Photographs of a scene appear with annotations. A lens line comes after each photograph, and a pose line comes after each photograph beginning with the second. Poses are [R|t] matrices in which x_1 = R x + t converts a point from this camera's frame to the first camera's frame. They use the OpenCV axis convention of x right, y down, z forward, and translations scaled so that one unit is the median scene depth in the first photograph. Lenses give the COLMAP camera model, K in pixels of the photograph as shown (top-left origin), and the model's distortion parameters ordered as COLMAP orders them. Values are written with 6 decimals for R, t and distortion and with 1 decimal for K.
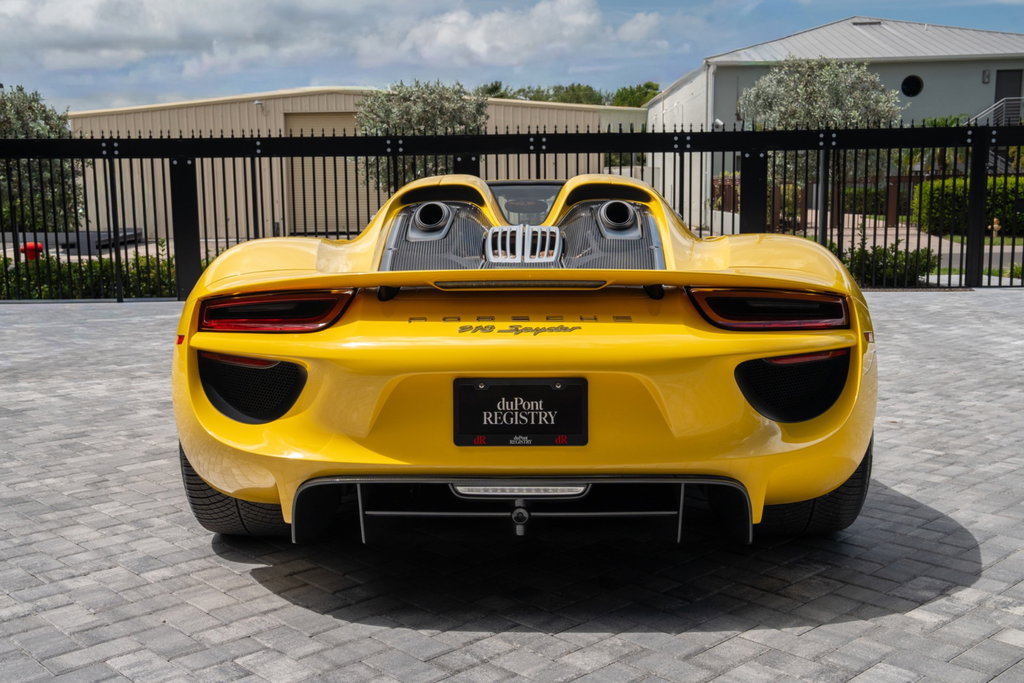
lens RADIAL K [[1047.2, 0, 512.0], [0, 1047.2, 341.5], [0, 0, 1]] dist [0.032115, 0.010888]
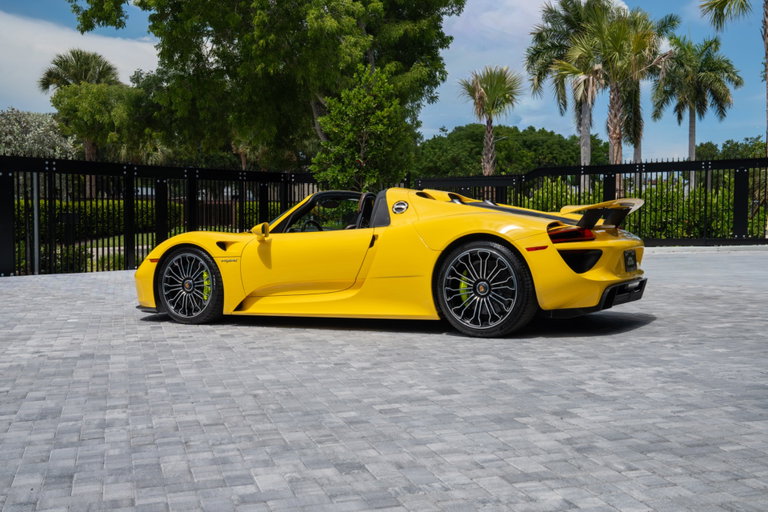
lens RADIAL K [[966.3, 0, 384.0], [0, 966.3, 256.0], [0, 0, 1]] dist [0.099469, 0.011532]
pose [[0.459084, -0.027073, 0.887980, -2.188727], [0.115971, 0.992809, -0.029688, 0.036967], [-0.880791, 0.116609, 0.458922, 0.196992]]
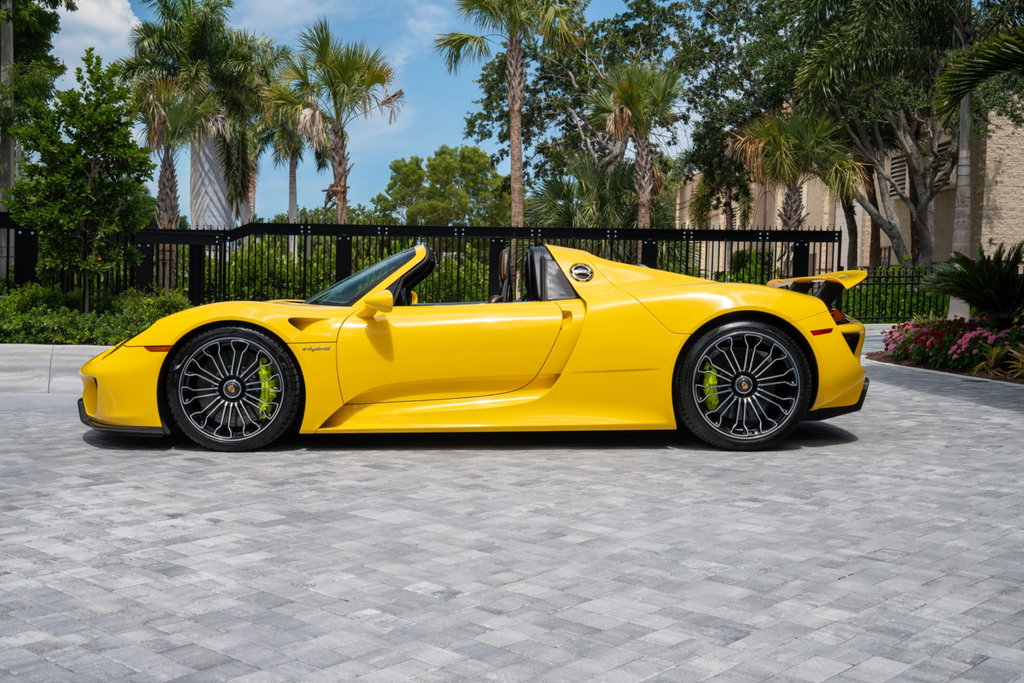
lens RADIAL K [[1219.4, 0, 512.0], [0, 1219.4, 341.5], [0, 0, 1]] dist [0.070762, -0.024522]
pose [[-0.098985, -0.027315, 0.994714, -2.167076], [0.112024, 0.992963, 0.038414, -0.115773], [-0.988763, 0.115234, -0.095228, 1.507356]]
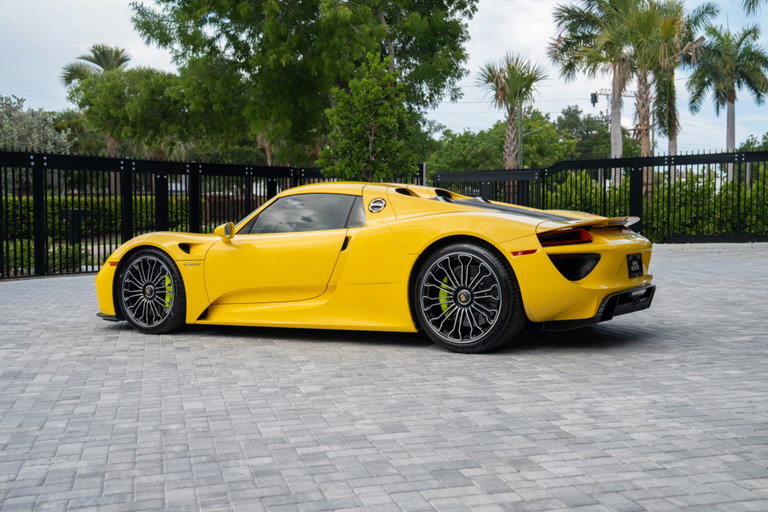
lens RADIAL K [[966.3, 0, 384.0], [0, 966.3, 256.0], [0, 0, 1]] dist [0.099469, 0.011532]
pose [[0.491155, -0.032498, 0.870466, -1.917816], [0.115691, 0.992885, -0.028210, 0.025583], [-0.863355, 0.114560, 0.491420, 0.193293]]
